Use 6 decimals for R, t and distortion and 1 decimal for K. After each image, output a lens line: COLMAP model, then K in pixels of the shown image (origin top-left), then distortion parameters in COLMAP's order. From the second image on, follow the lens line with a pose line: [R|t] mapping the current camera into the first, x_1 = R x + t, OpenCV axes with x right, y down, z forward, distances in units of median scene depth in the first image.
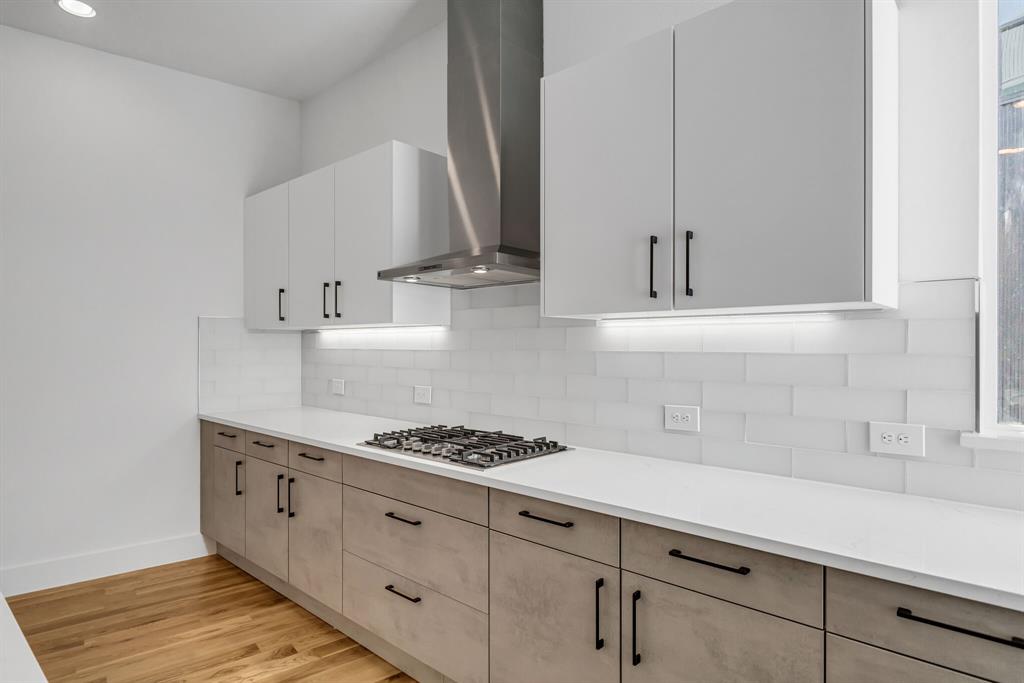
lens RADIAL K [[624.4, 0, 511.1], [0, 624.4, 351.6], [0, 0, 1]] dist [0.022145, -0.000059]
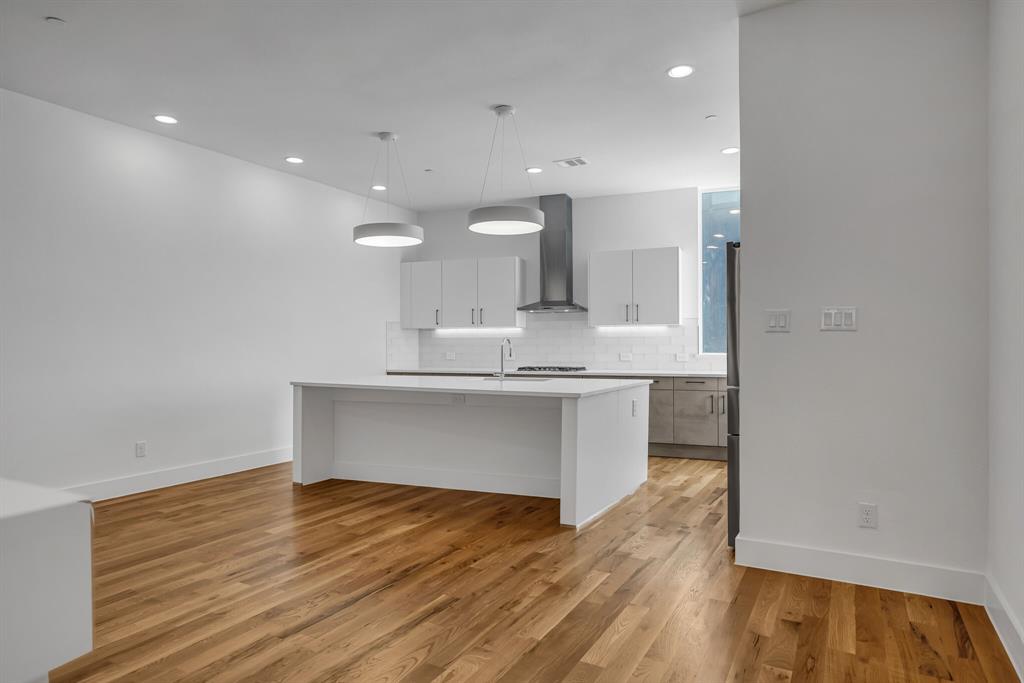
lens RADIAL K [[703.1, 0, 512.0], [0, 703.1, 341.5], [0, 0, 1]] dist [0.007707, -0.000031]
pose [[0.926101, -0.002254, 0.377270, -1.543455], [0.007065, 0.999910, -0.011369, 0.058757], [-0.377211, 0.013194, 0.926034, -2.033712]]
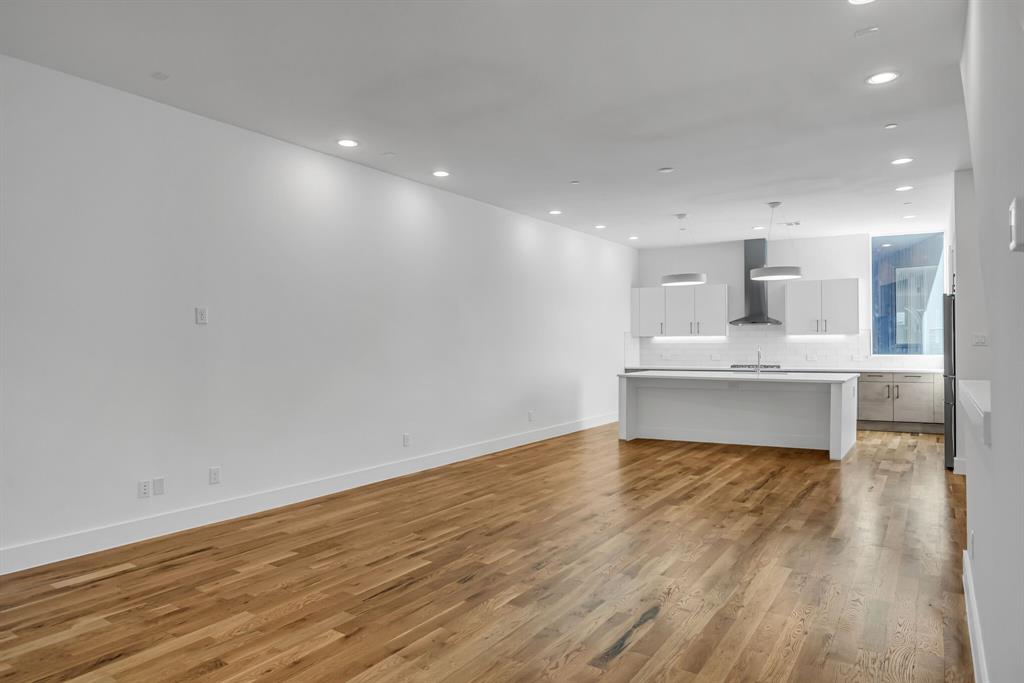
lens RADIAL K [[703.1, 0, 512.0], [0, 703.1, 341.5], [0, 0, 1]] dist [0.007707, -0.000031]
pose [[0.955599, -0.005567, 0.294617, -2.990130], [0.008958, 0.999908, -0.010161, 0.021675], [-0.294533, 0.012349, 0.955561, -2.935542]]
